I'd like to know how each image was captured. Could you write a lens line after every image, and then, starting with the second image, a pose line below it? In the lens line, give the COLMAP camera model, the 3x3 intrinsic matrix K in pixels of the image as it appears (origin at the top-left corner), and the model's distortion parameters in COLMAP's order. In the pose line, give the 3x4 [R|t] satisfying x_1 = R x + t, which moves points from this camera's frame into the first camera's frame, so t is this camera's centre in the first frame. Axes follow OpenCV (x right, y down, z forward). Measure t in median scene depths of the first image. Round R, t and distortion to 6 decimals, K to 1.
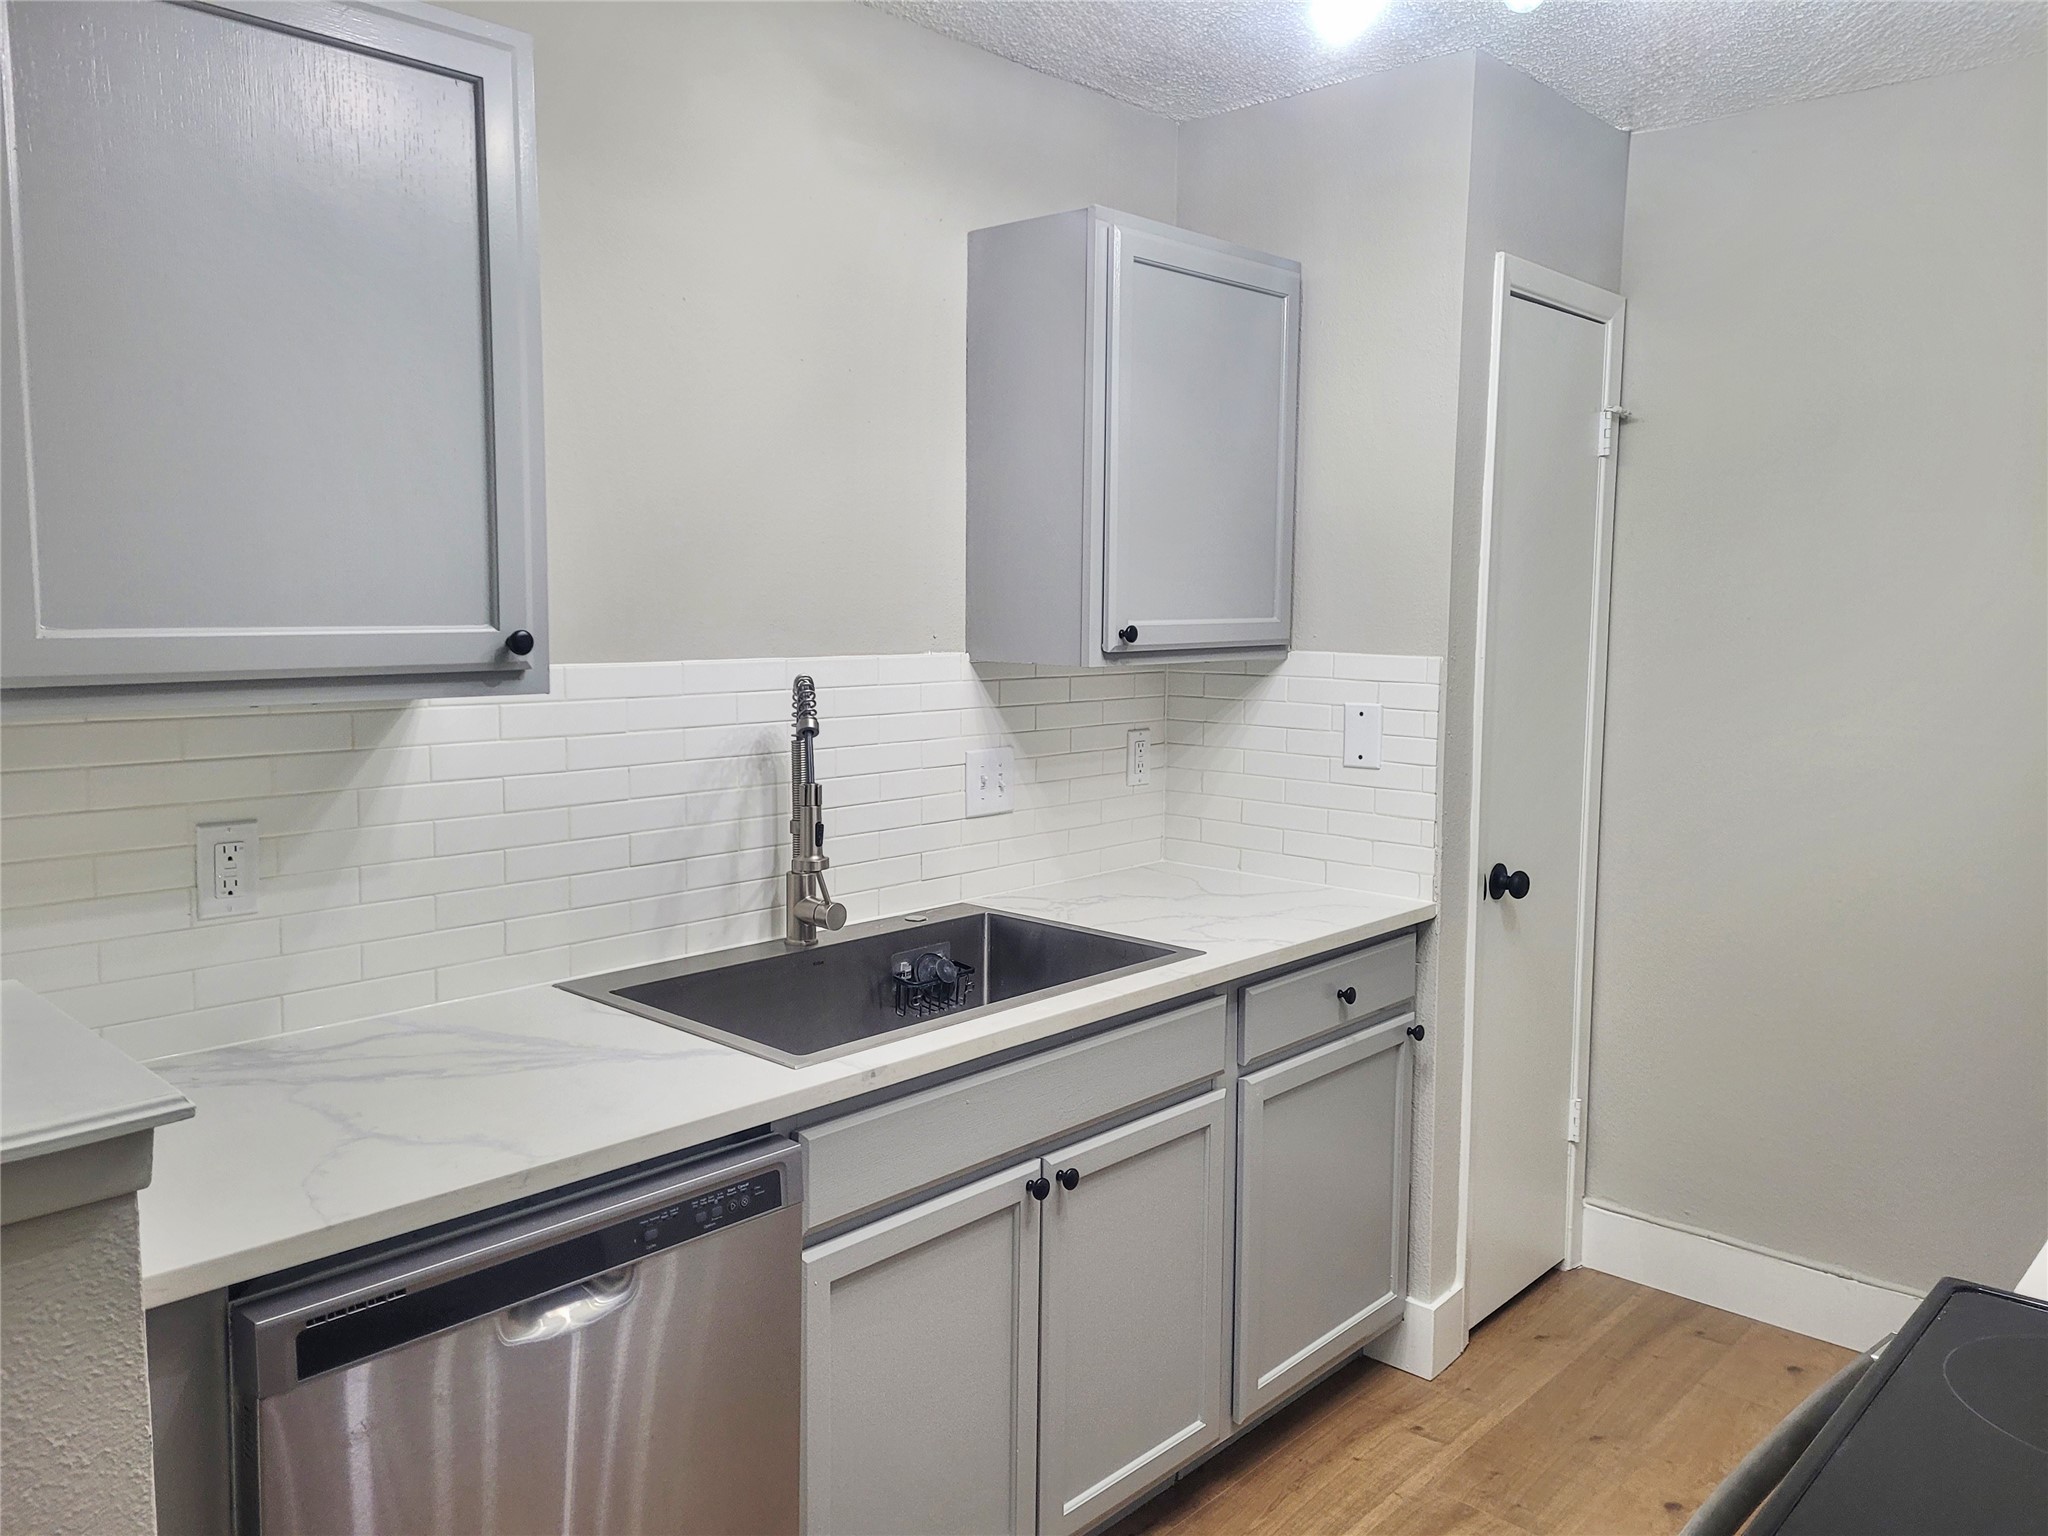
lens RADIAL K [[1543.7, 0, 1026.8], [0, 1543.7, 748.4], [0, 0, 1]] dist [0.096653, -0.105459]
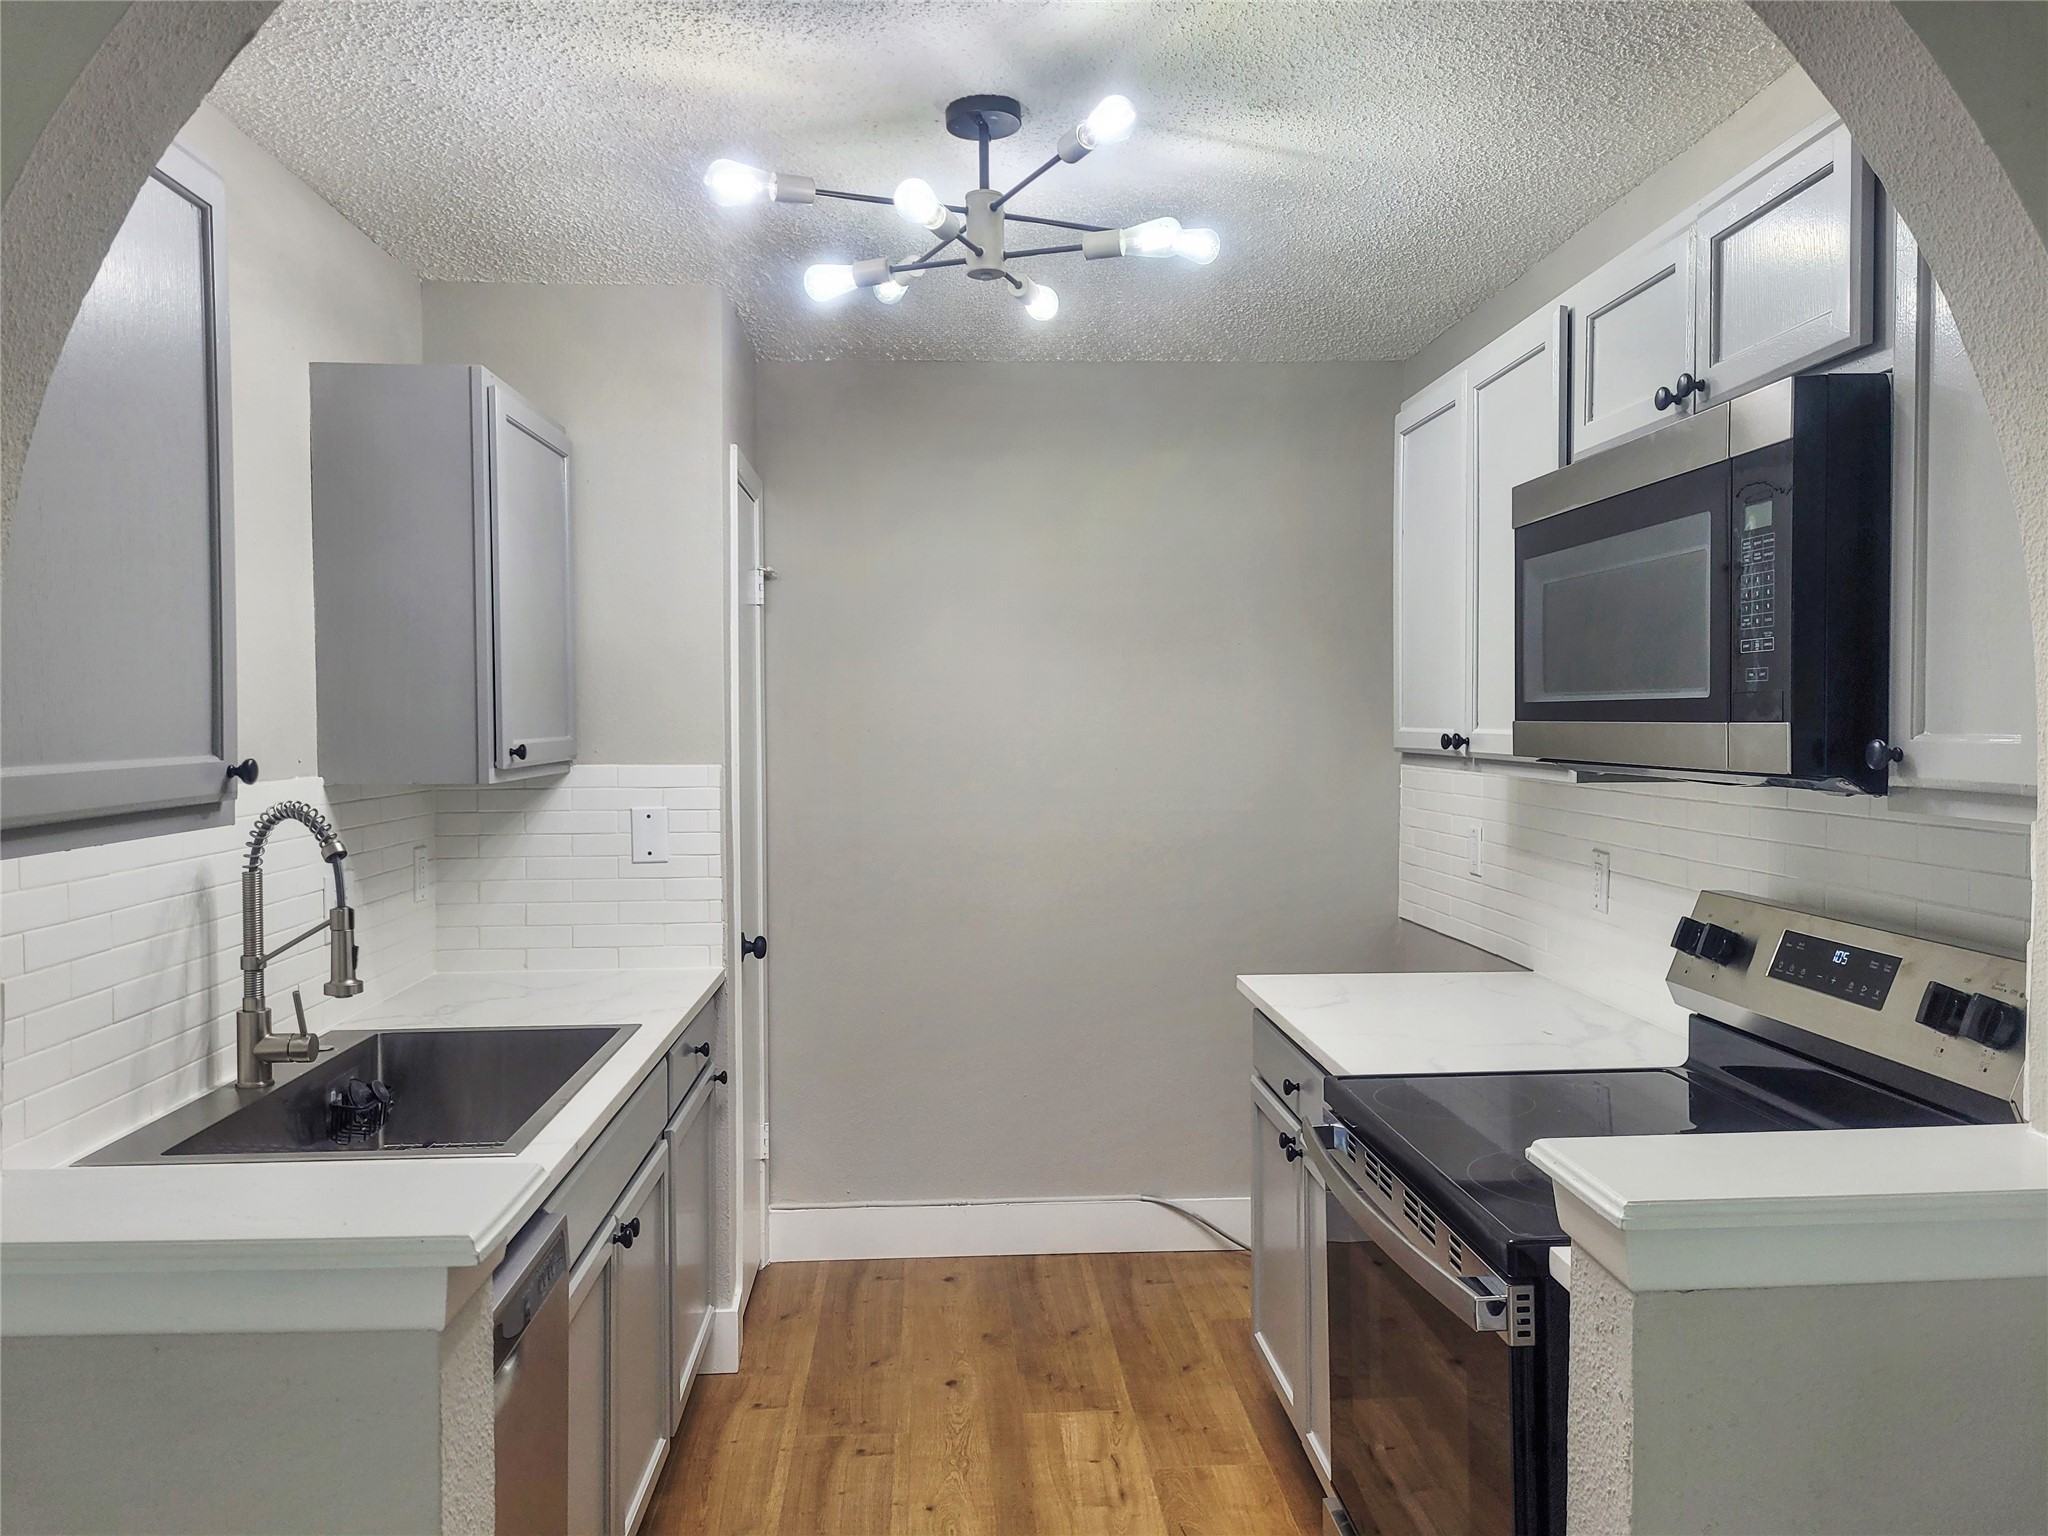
lens RADIAL K [[1551.1, 0, 1024.0], [0, 1551.1, 768.0], [0, 0, 1]] dist [0.072896, -0.000713]
pose [[0.697514, -0.037276, 0.715601, -0.457575], [0.083516, 0.996069, -0.029519, -0.000146], [-0.711688, 0.080355, 0.697885, -0.024832]]
